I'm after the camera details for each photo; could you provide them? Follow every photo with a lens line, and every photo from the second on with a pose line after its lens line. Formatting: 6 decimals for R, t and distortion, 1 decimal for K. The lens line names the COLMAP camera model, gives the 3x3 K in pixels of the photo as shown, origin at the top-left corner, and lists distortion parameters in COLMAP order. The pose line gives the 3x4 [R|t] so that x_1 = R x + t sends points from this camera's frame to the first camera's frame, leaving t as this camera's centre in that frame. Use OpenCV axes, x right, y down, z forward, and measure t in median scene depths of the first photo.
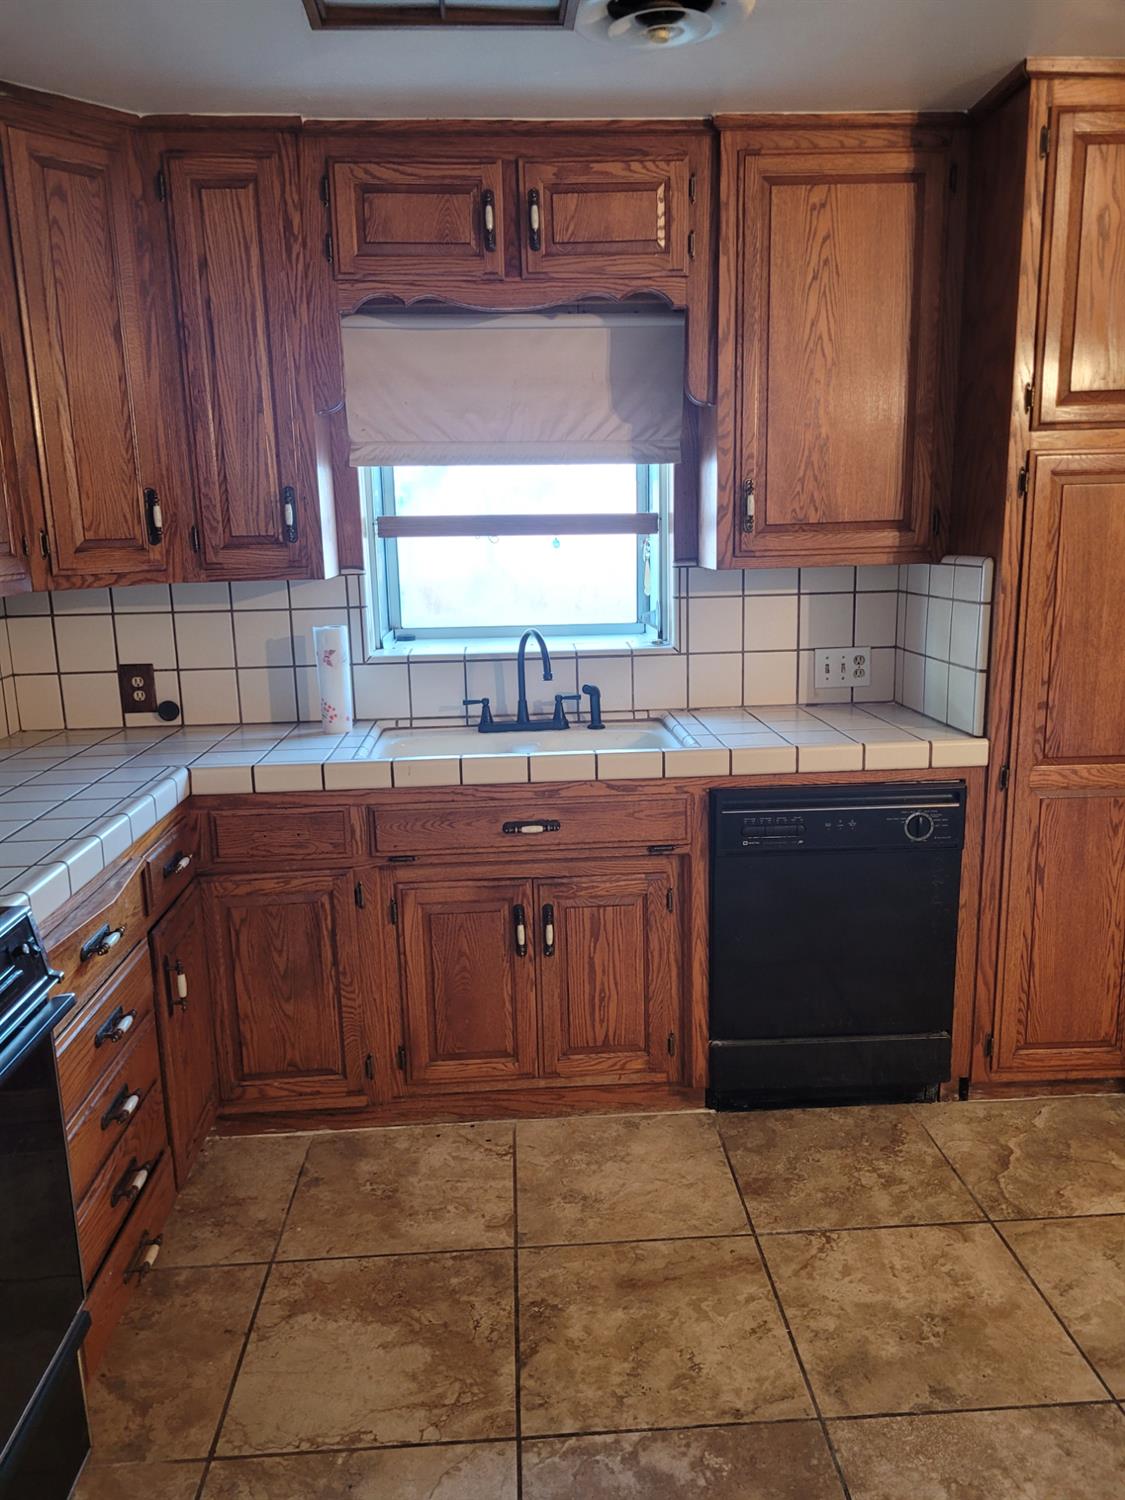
lens RADIAL K [[1123.3, 0, 565.1], [0, 1123.3, 756.2], [0, 0, 1]] dist [0.067385, -0.061346]
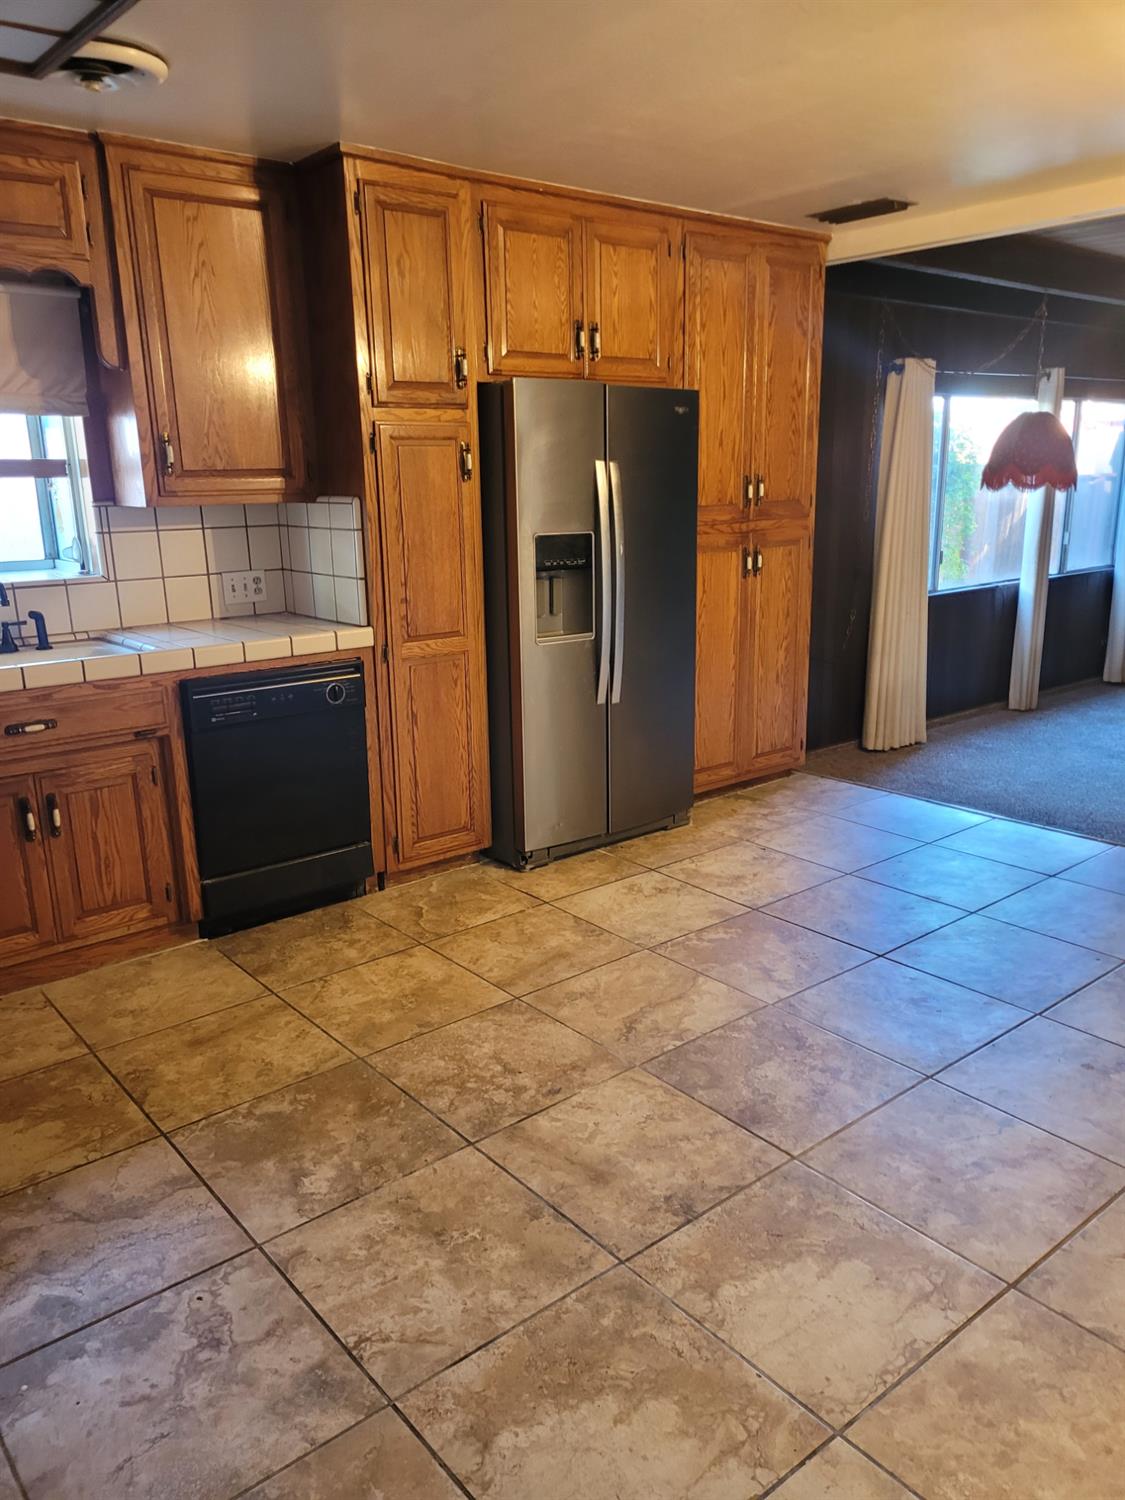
lens RADIAL K [[1123.3, 0, 565.1], [0, 1123.3, 756.2], [0, 0, 1]] dist [0.067385, -0.061346]
pose [[0.806610, -0.137504, 0.574868, -0.257313], [0.116745, 0.990468, 0.073105, 0.068755], [-0.579440, 0.008146, 0.814974, -0.278039]]
